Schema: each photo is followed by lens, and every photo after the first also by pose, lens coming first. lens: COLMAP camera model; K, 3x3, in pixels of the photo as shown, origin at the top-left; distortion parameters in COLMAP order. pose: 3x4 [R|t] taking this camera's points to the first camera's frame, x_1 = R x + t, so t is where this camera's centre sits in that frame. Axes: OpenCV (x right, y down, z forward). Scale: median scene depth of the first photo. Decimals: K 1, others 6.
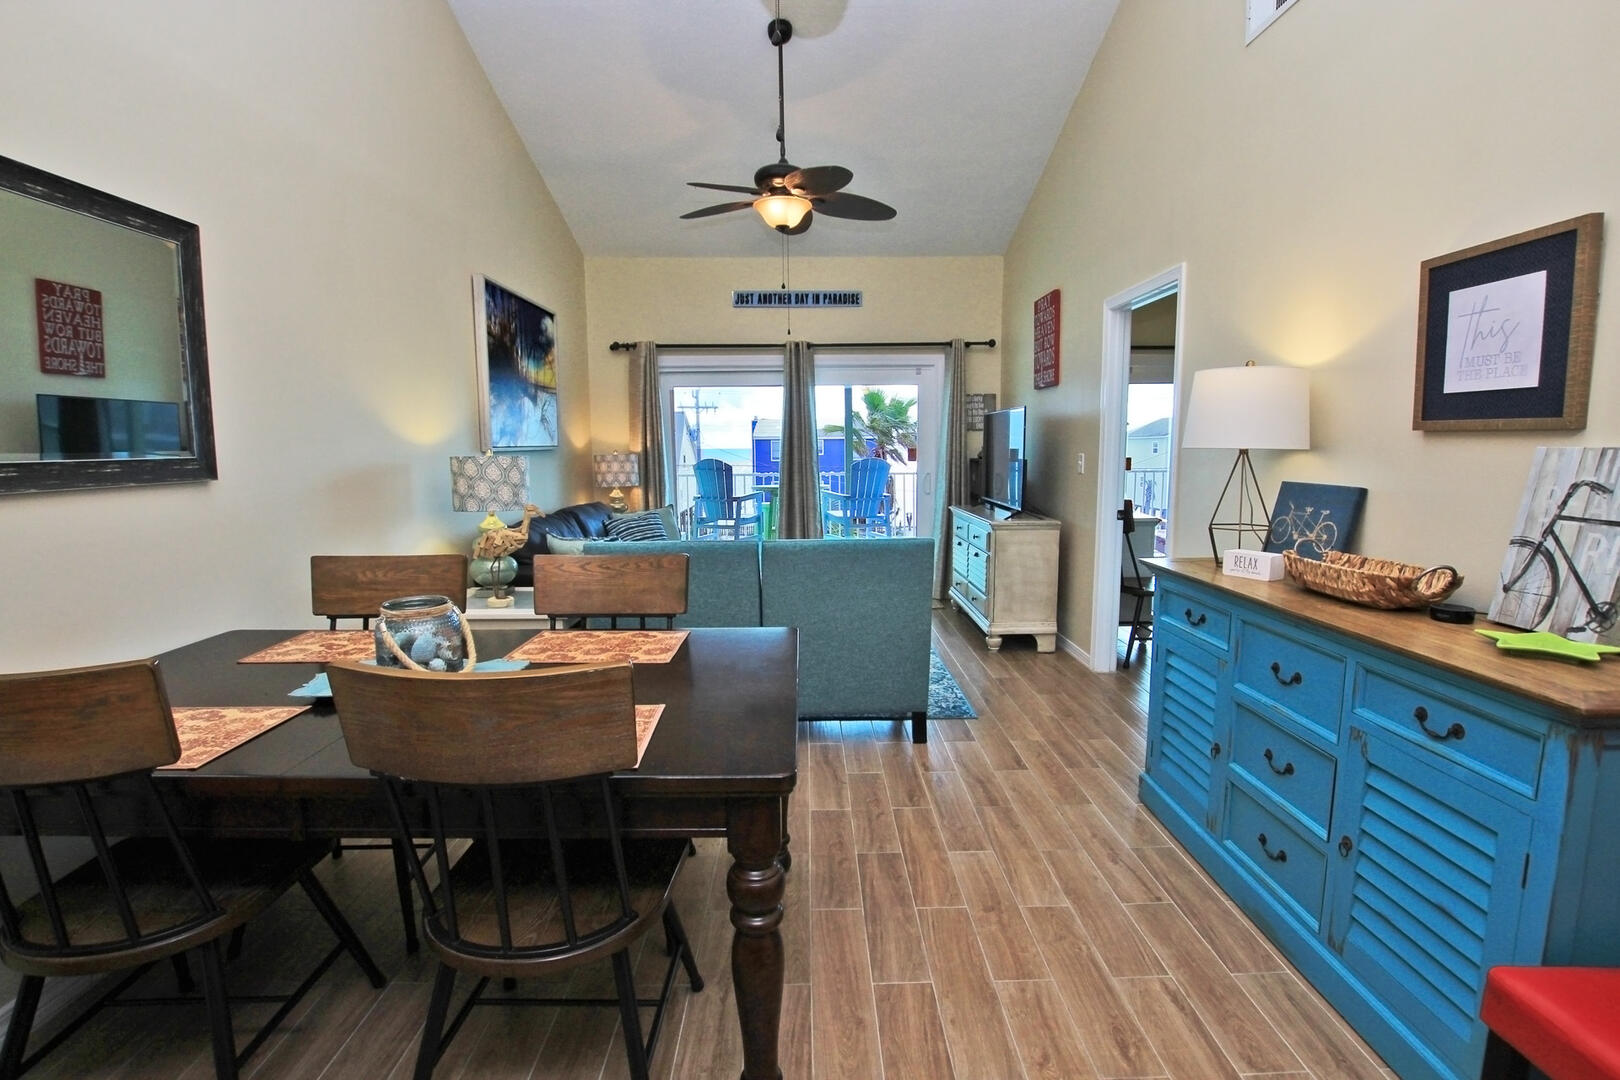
lens RADIAL K [[753.1, 0, 811.7], [0, 753.1, 545.4], [0, 0, 1]] dist [-0.028481, 0.002669]
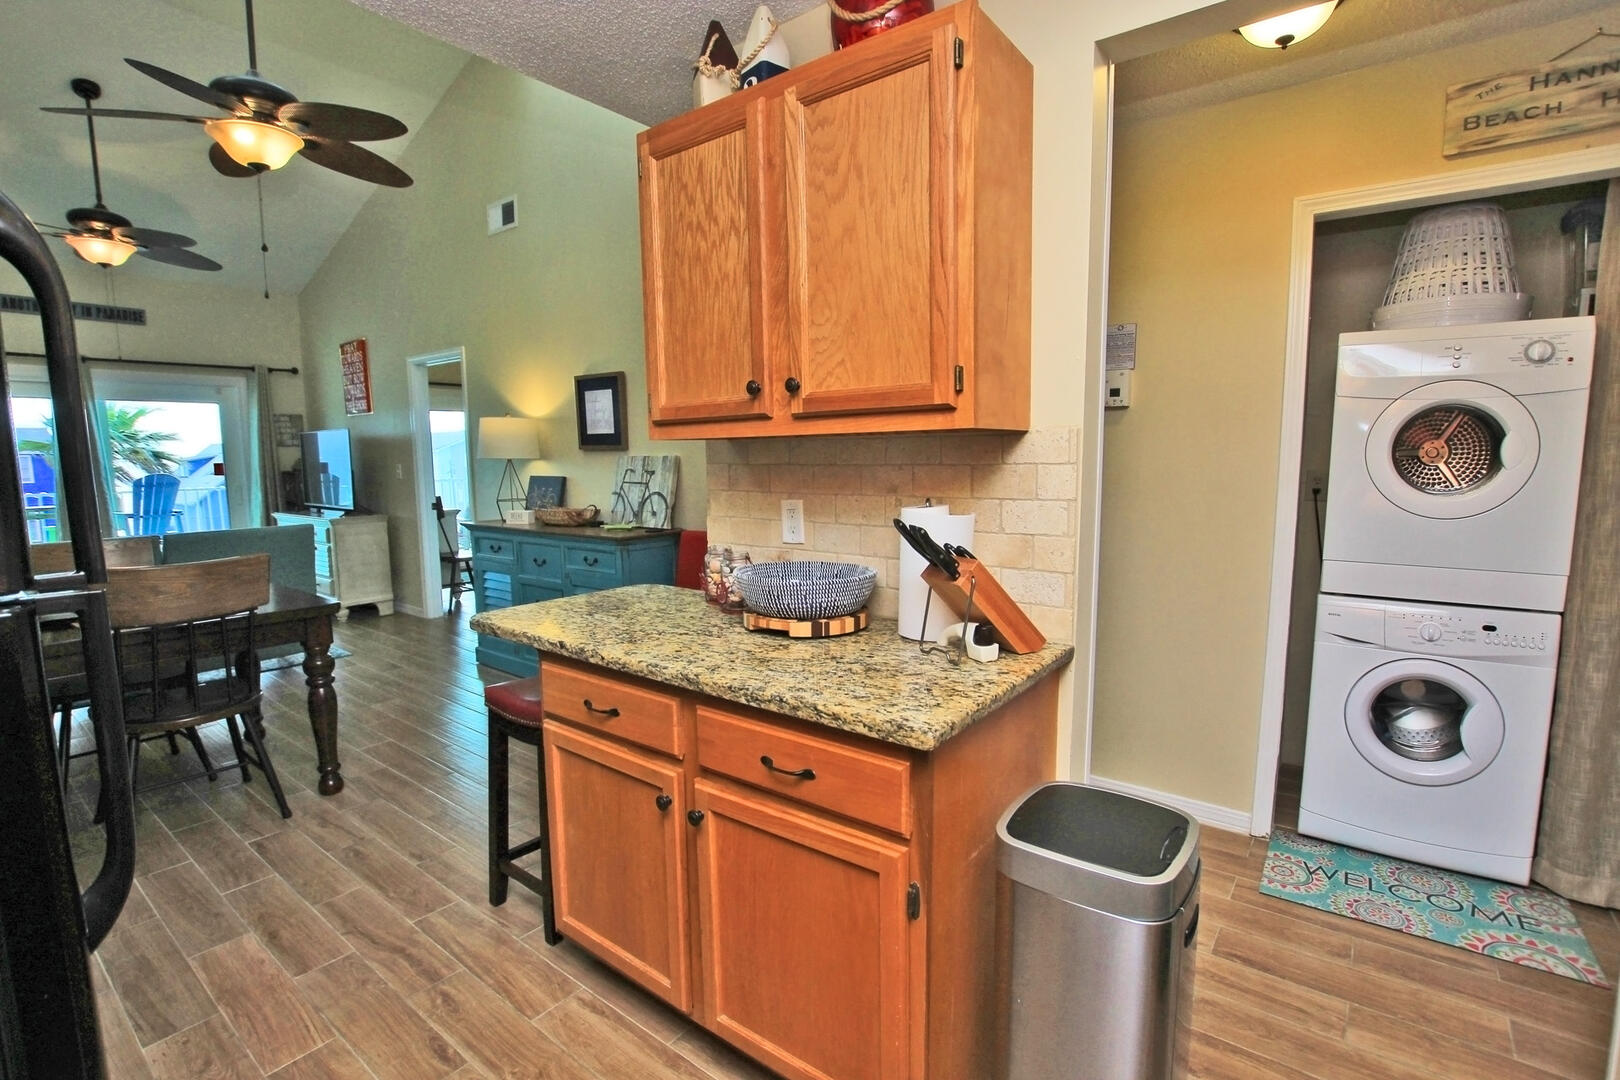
lens RADIAL K [[753.1, 0, 811.7], [0, 753.1, 545.4], [0, 0, 1]] dist [-0.028481, 0.002669]
pose [[0.618695, -0.091151, 0.780325, -0.474118], [0.106040, 0.993846, 0.032017, 0.114944], [-0.778442, 0.062937, 0.624553, -0.813091]]
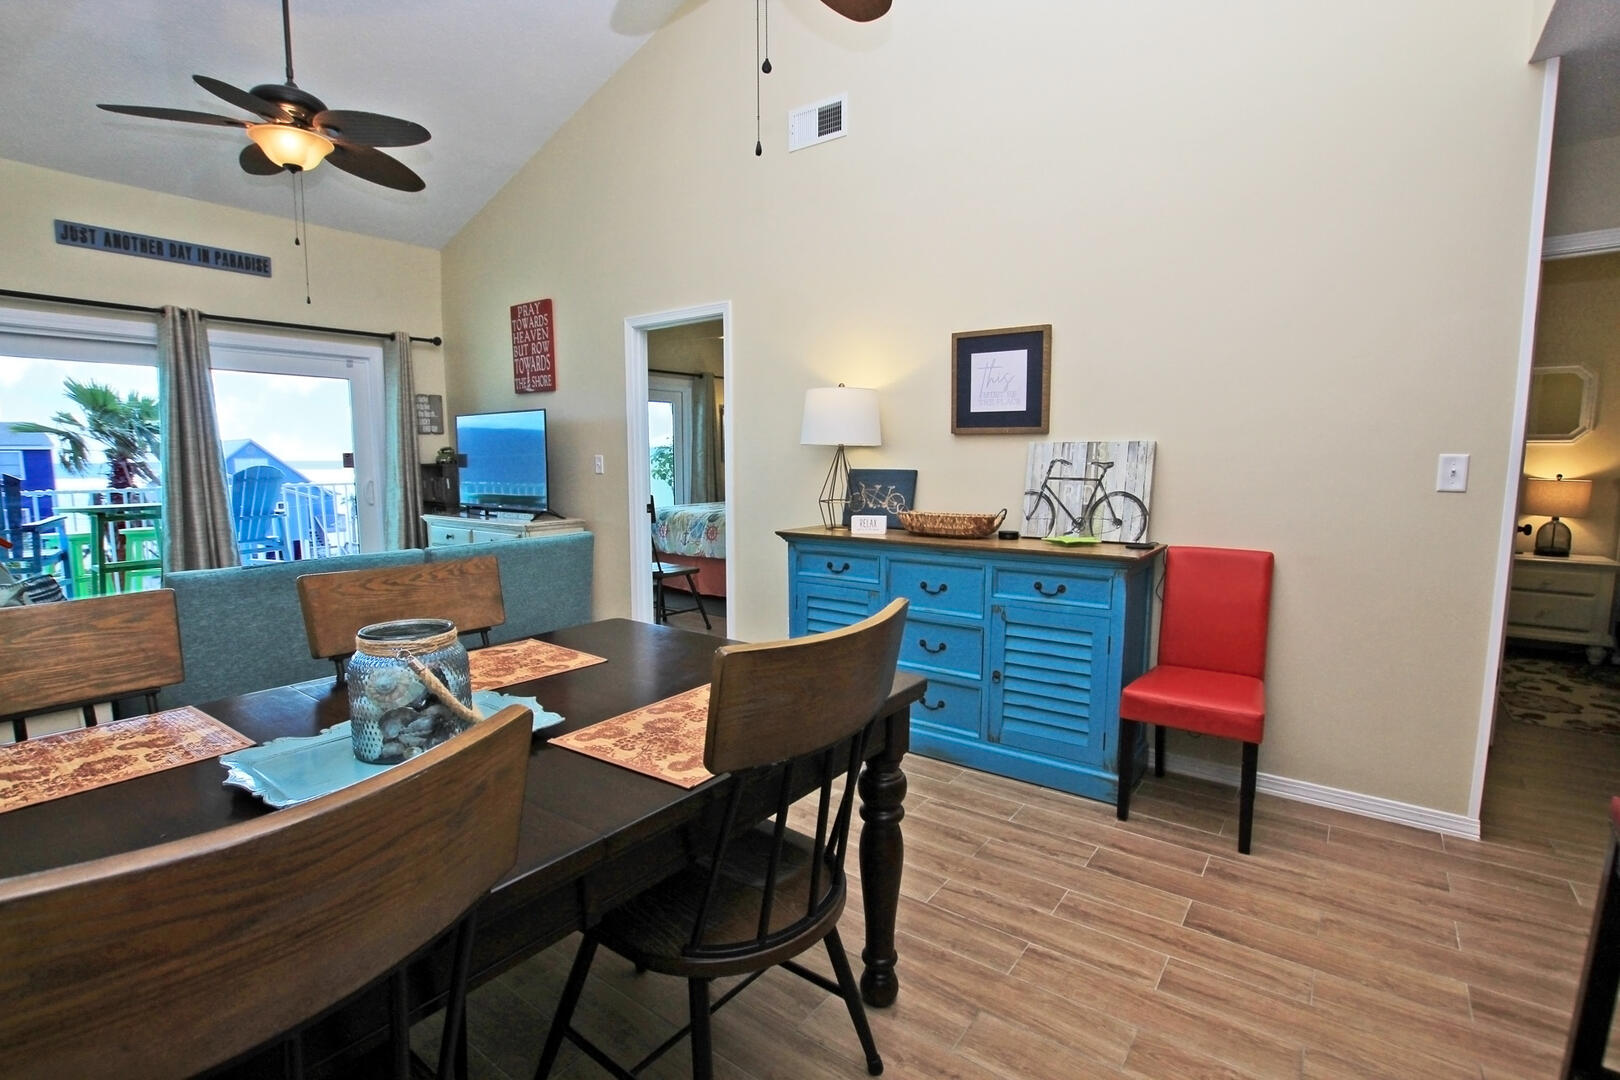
lens RADIAL K [[753.1, 0, 811.7], [0, 753.1, 545.4], [0, 0, 1]] dist [-0.028481, 0.002669]
pose [[0.606257, -0.084735, 0.790742, -0.619087], [0.100118, 0.994529, 0.029812, 0.010933], [-0.788941, 0.061094, 0.611424, 0.188809]]
